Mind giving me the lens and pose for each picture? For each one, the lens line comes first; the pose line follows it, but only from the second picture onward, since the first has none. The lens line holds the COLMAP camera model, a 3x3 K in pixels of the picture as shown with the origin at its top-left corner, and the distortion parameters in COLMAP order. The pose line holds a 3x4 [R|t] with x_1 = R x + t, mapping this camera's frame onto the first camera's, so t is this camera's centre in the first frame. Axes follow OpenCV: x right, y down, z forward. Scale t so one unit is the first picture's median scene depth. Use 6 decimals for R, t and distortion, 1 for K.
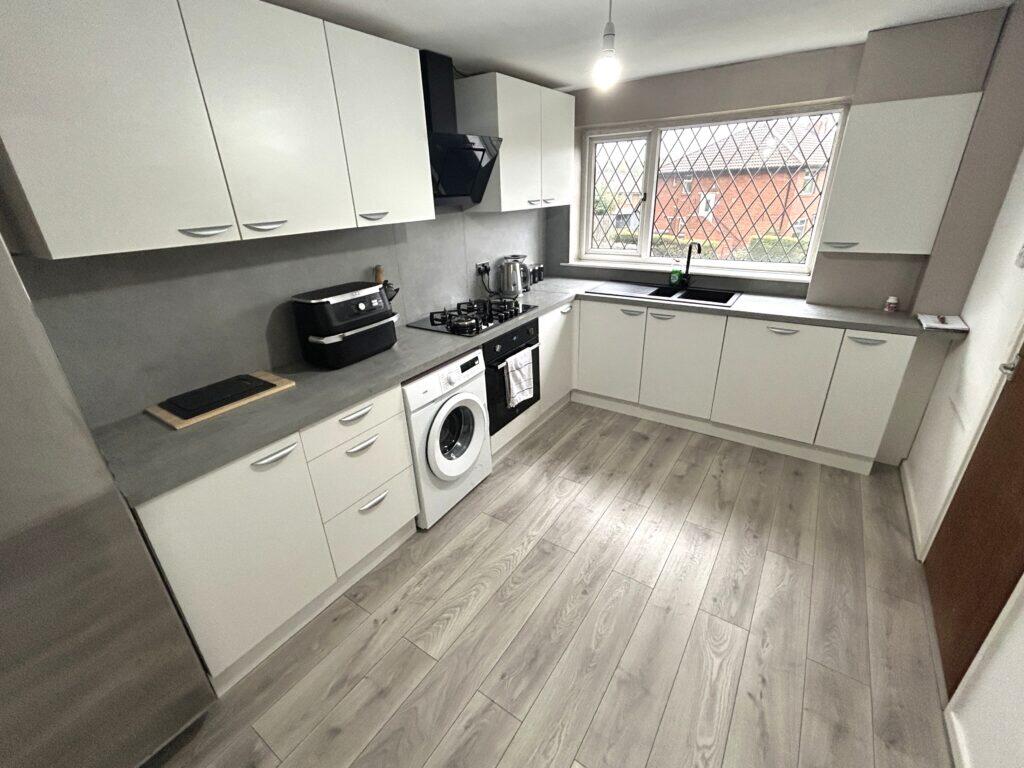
lens RADIAL K [[434.9, 0, 512.0], [0, 434.9, 384.0], [0, 0, 1]] dist [0.001377, 0.000330]
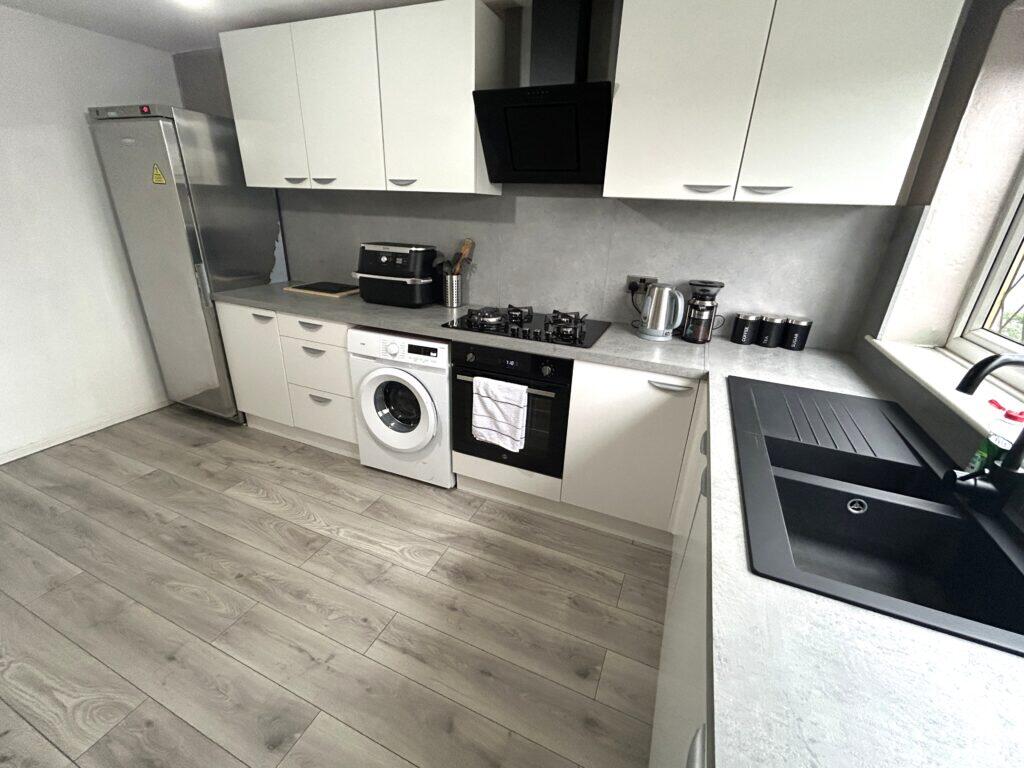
lens RADIAL K [[434.9, 0, 512.0], [0, 434.9, 384.0], [0, 0, 1]] dist [0.001377, 0.000330]
pose [[0.192626, 0.413763, -0.889773, 0.773717], [-0.439375, 0.847146, 0.298821, -0.337662], [0.877408, 0.333383, 0.344979, 0.864564]]
